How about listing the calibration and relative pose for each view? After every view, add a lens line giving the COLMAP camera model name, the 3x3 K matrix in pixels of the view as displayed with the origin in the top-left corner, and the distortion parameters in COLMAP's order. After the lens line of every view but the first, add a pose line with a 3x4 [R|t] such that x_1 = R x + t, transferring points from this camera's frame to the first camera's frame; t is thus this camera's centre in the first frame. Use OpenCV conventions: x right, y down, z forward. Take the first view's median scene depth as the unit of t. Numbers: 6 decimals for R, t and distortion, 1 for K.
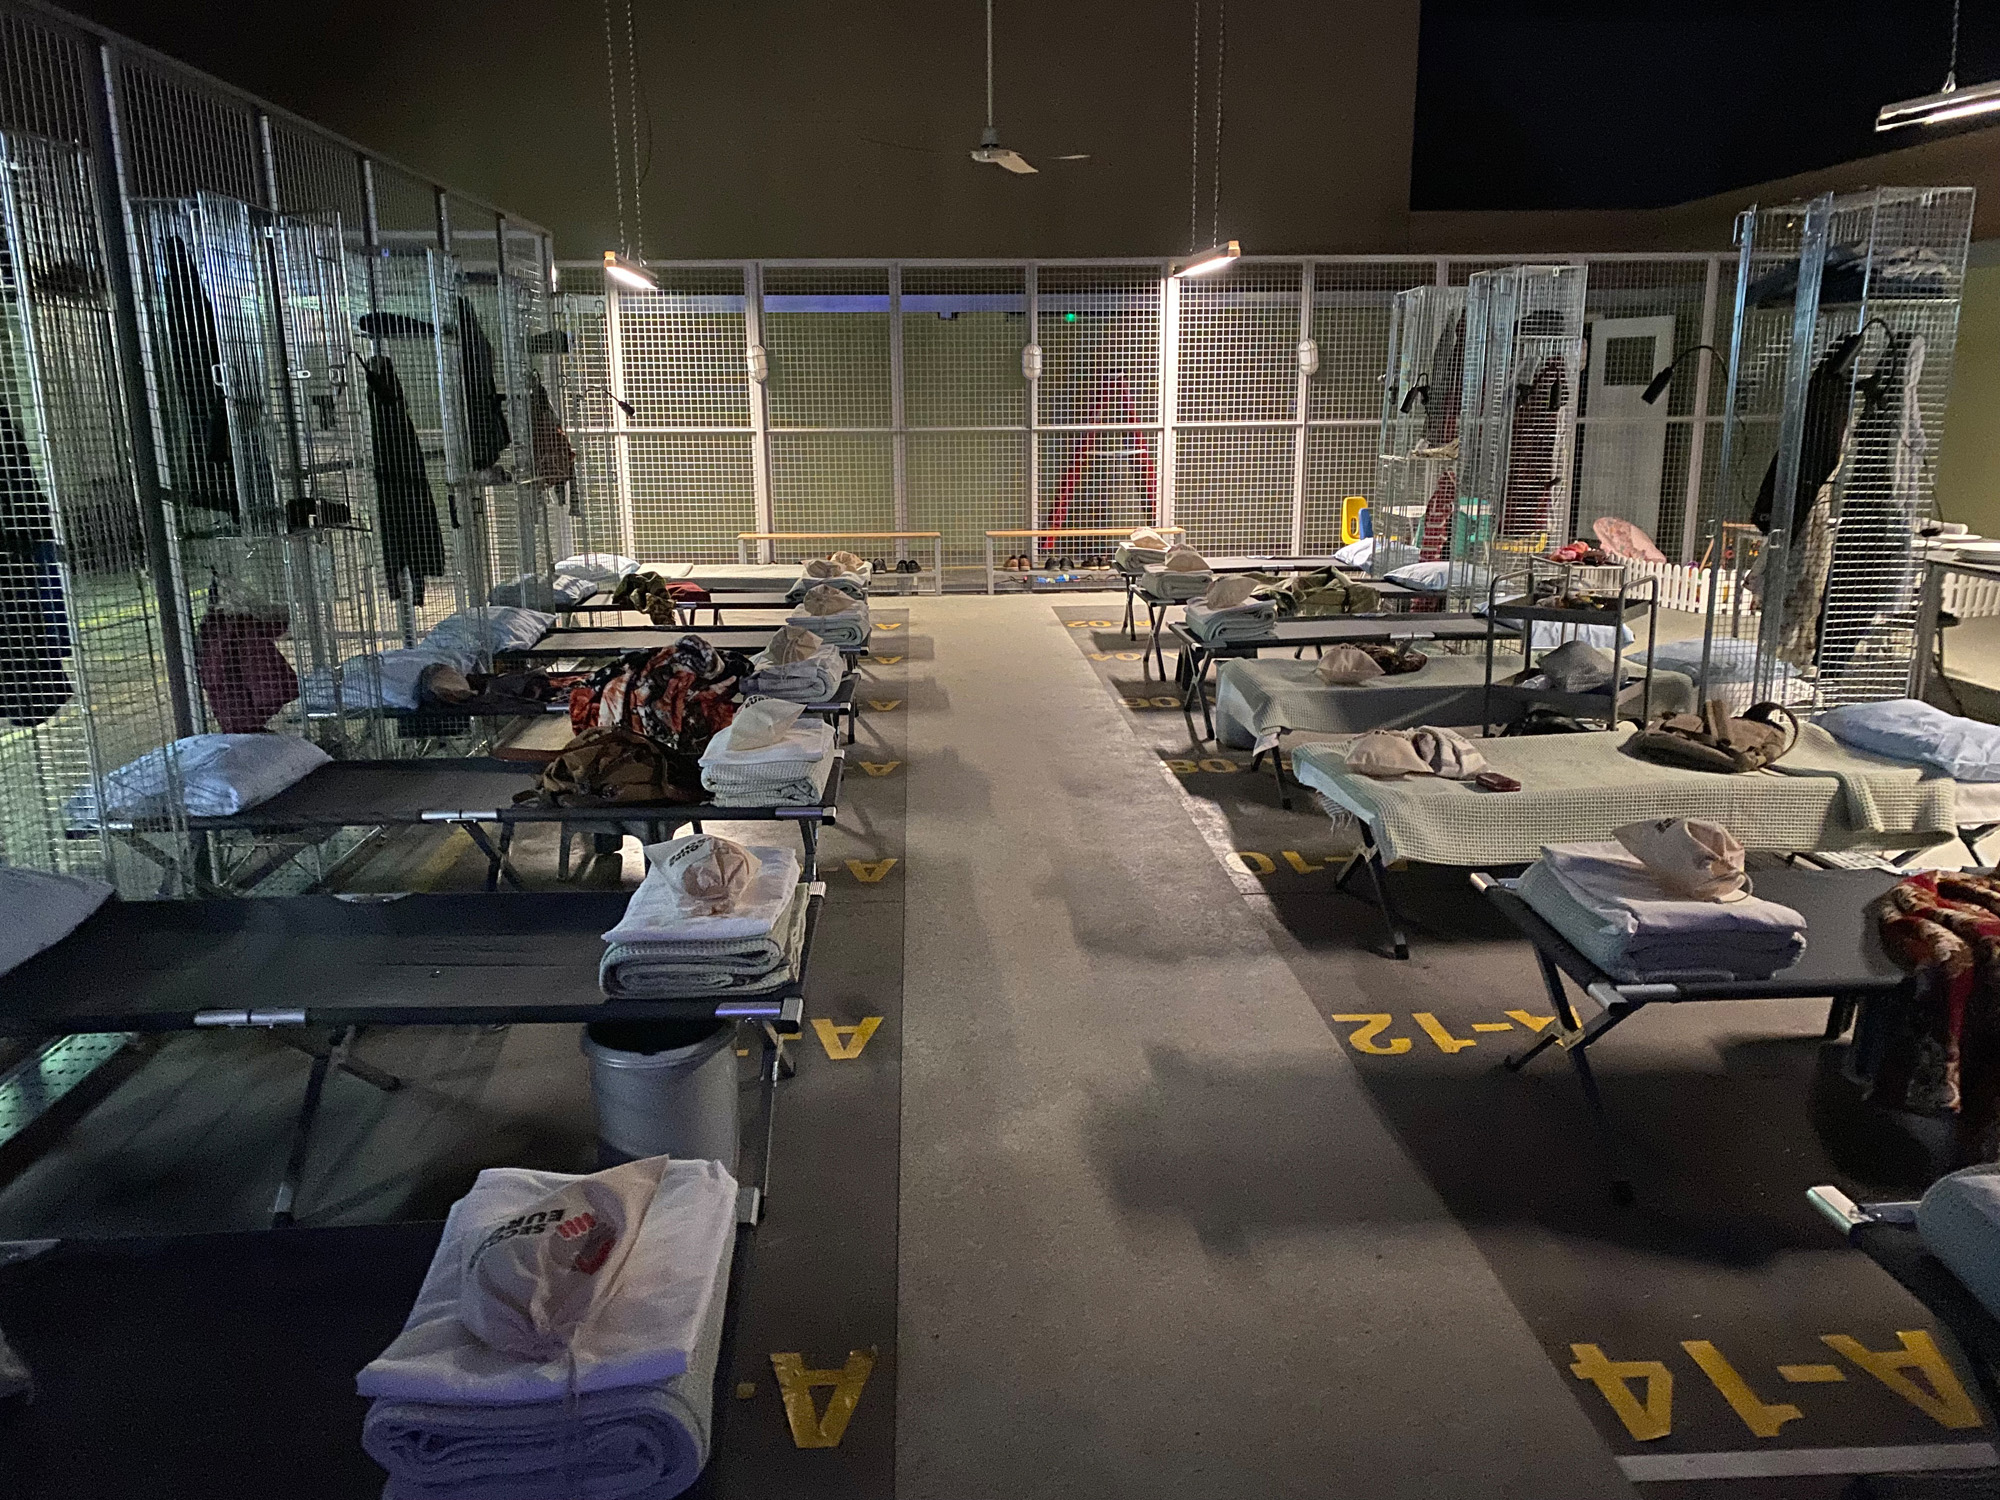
lens RADIAL K [[1511.6, 0, 997.8], [0, 1511.6, 752.4], [0, 0, 1]] dist [0.014376, 0.003158]
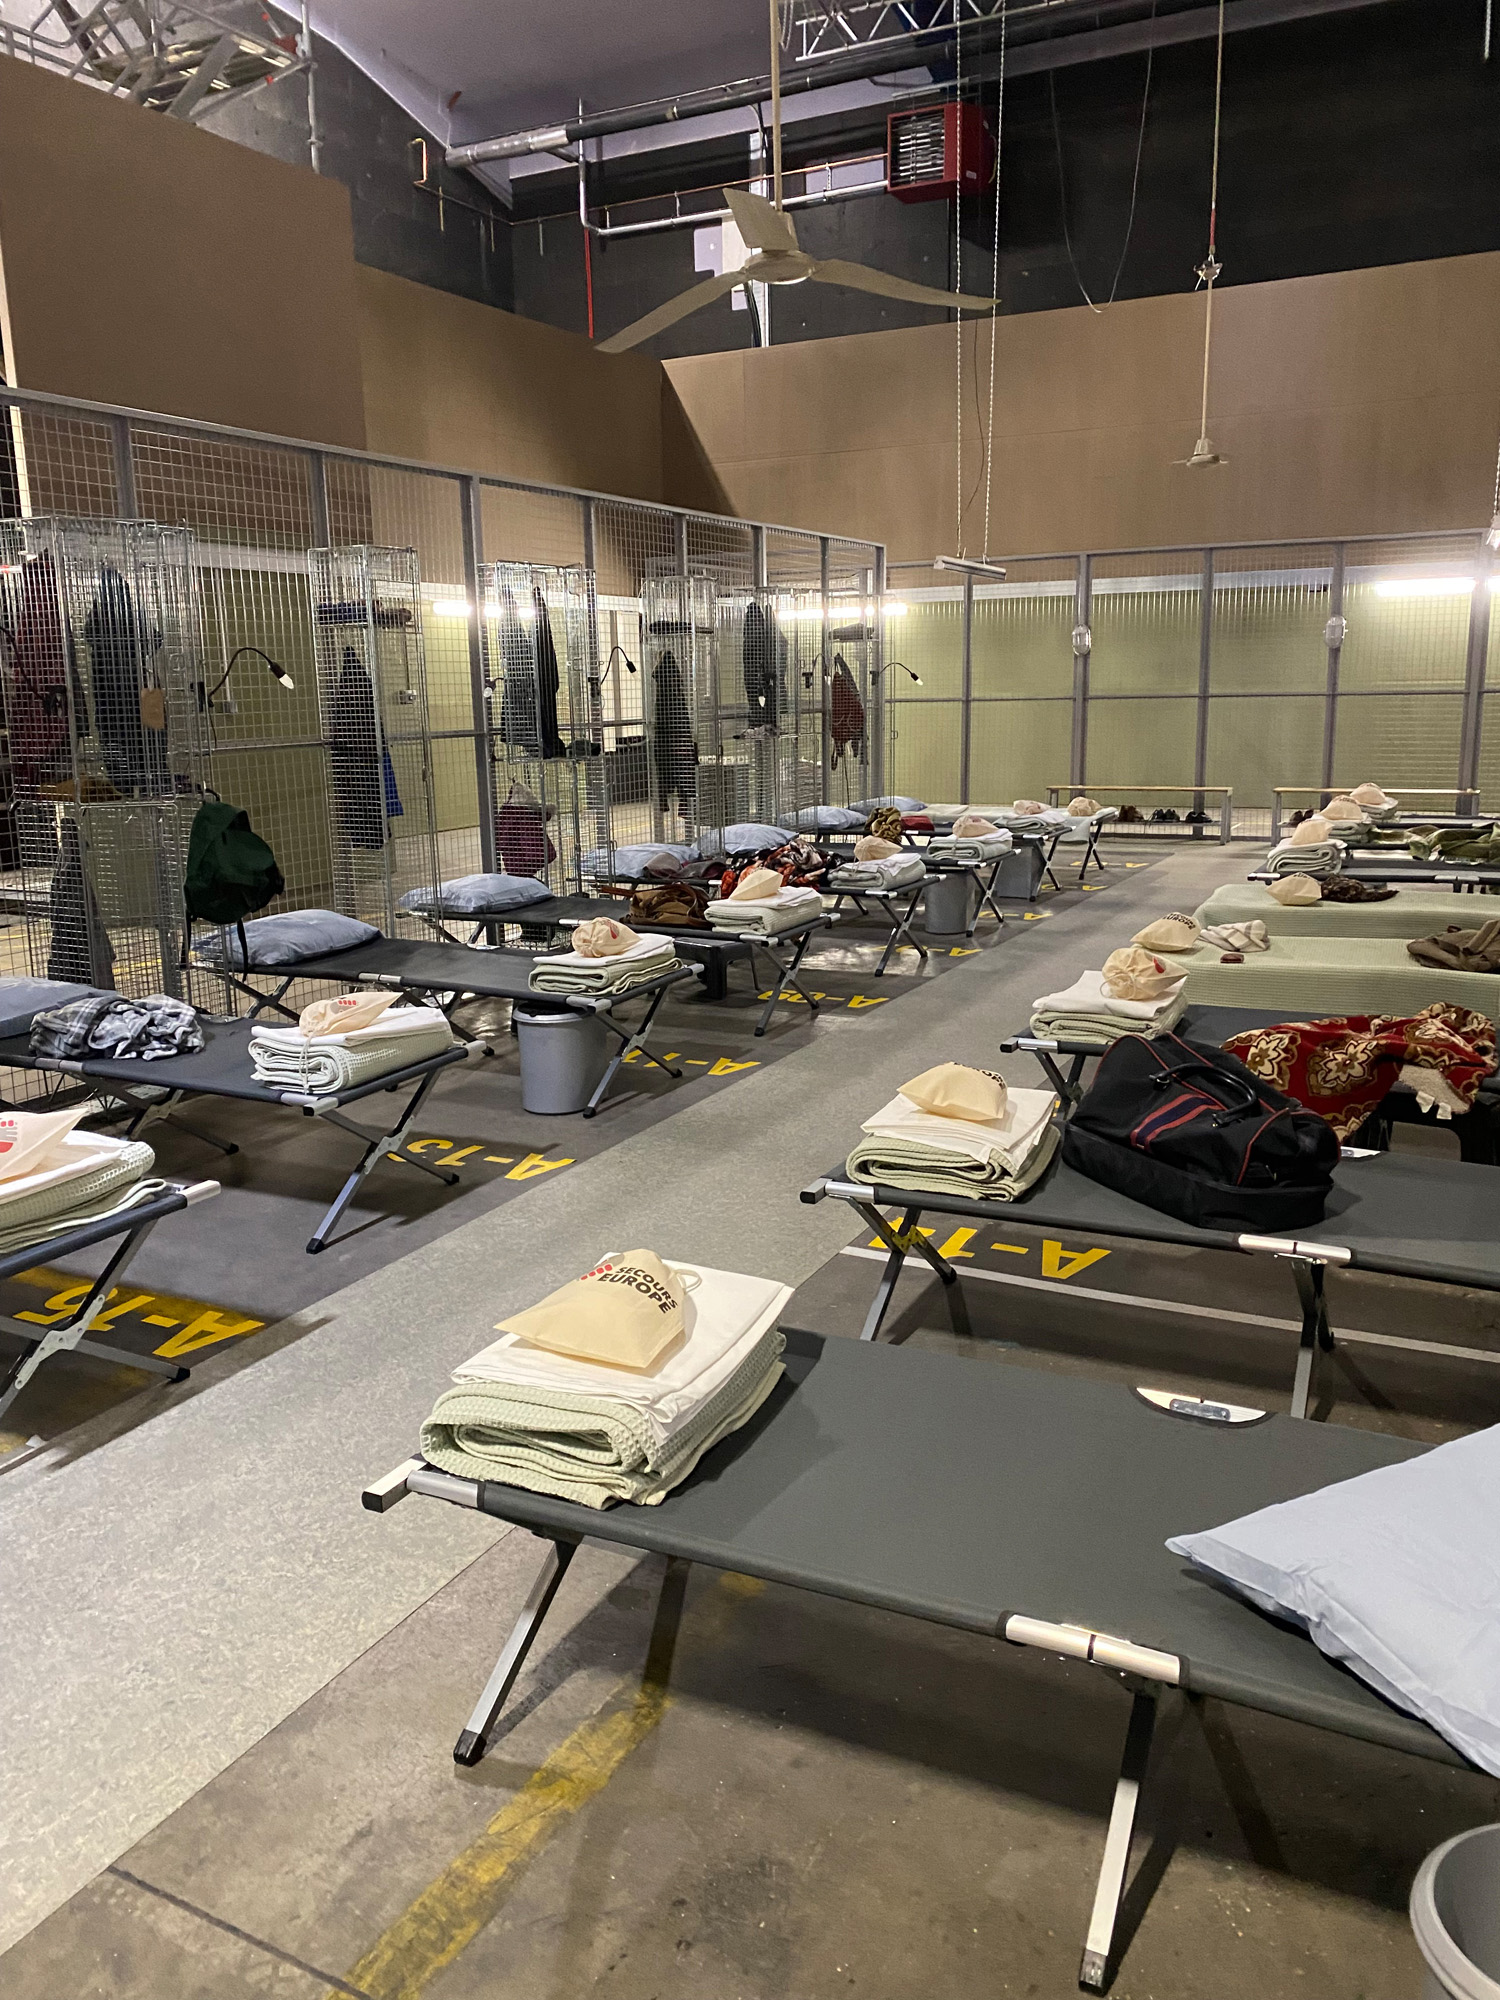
lens RADIAL K [[1511.6, 0, 750.1], [0, 1511.6, 997.8], [0, 0, 1]] dist [0.014376, 0.003158]
pose [[0.865746, 0.103449, -0.489675, 0.715833], [-0.112584, 0.993583, 0.010855, 0.094759], [0.487656, 0.045731, 0.871837, -0.415754]]
